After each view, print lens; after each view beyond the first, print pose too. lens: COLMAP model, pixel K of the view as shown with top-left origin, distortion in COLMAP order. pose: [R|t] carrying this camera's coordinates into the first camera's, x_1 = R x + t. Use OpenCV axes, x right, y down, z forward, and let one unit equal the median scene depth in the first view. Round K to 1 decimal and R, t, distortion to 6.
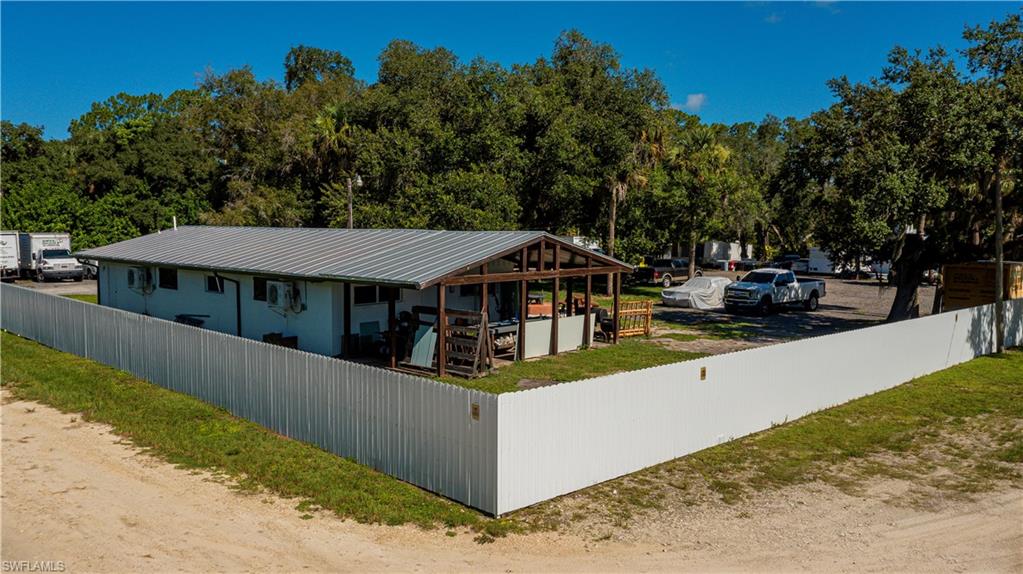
lens RADIAL K [[807.4, 0, 511.5], [0, 807.4, 287.0], [0, 0, 1]] dist [-0.015514, 0.008644]
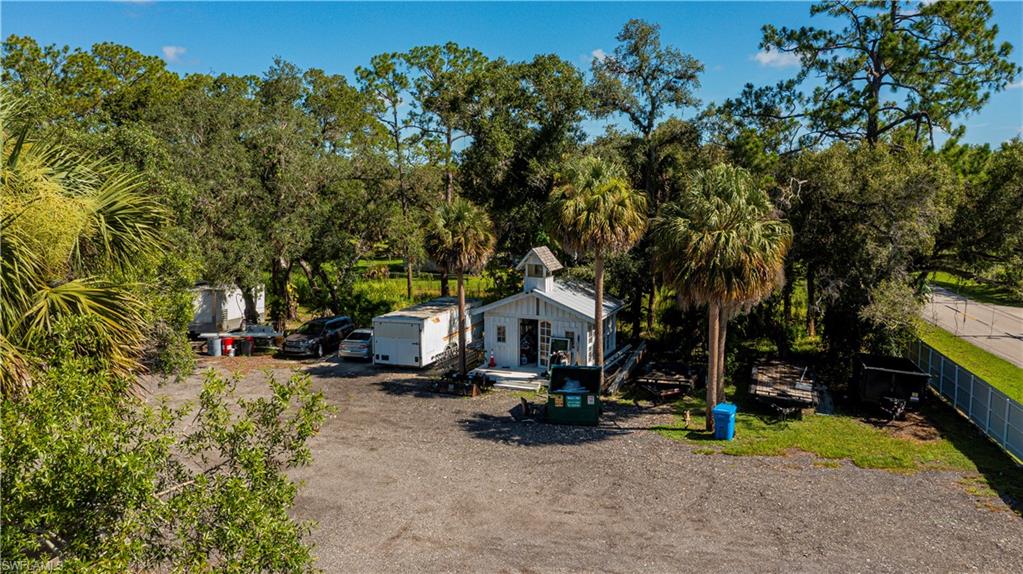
lens RADIAL K [[807.4, 0, 511.5], [0, 807.4, 287.0], [0, 0, 1]] dist [-0.015514, 0.008644]
pose [[0.834264, -0.075585, 0.546160, 0.272635], [0.048113, 0.996760, 0.064452, -0.171086], [-0.549262, -0.027493, 0.835198, 0.875315]]
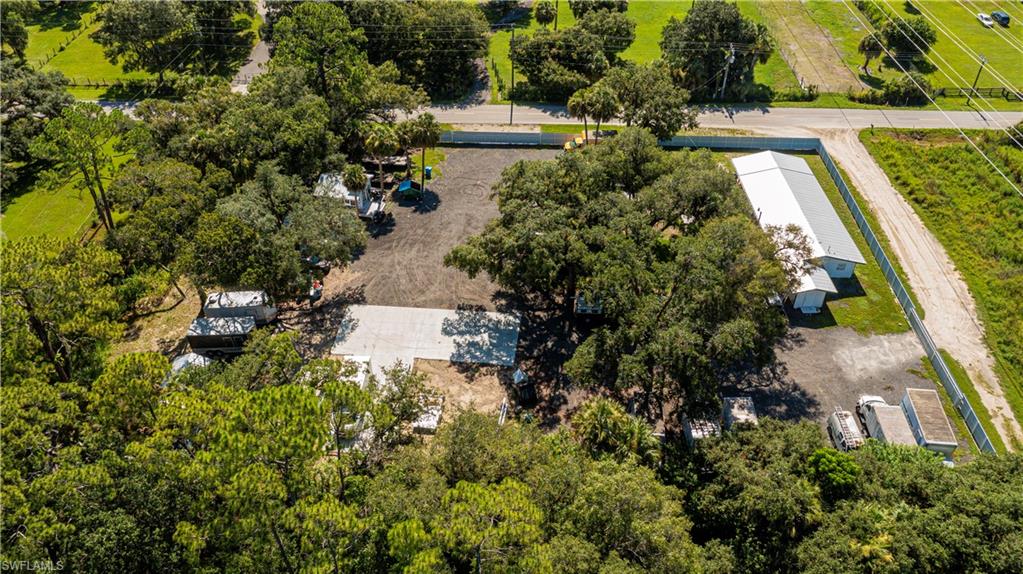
lens RADIAL K [[807.4, 0, 511.5], [0, 807.4, 287.0], [0, 0, 1]] dist [-0.015514, 0.008644]
pose [[-0.692182, -0.456198, 0.559256, -1.017011], [0.054786, 0.739442, 0.670987, -1.448769], [-0.719641, 0.495084, -0.486836, 2.574857]]
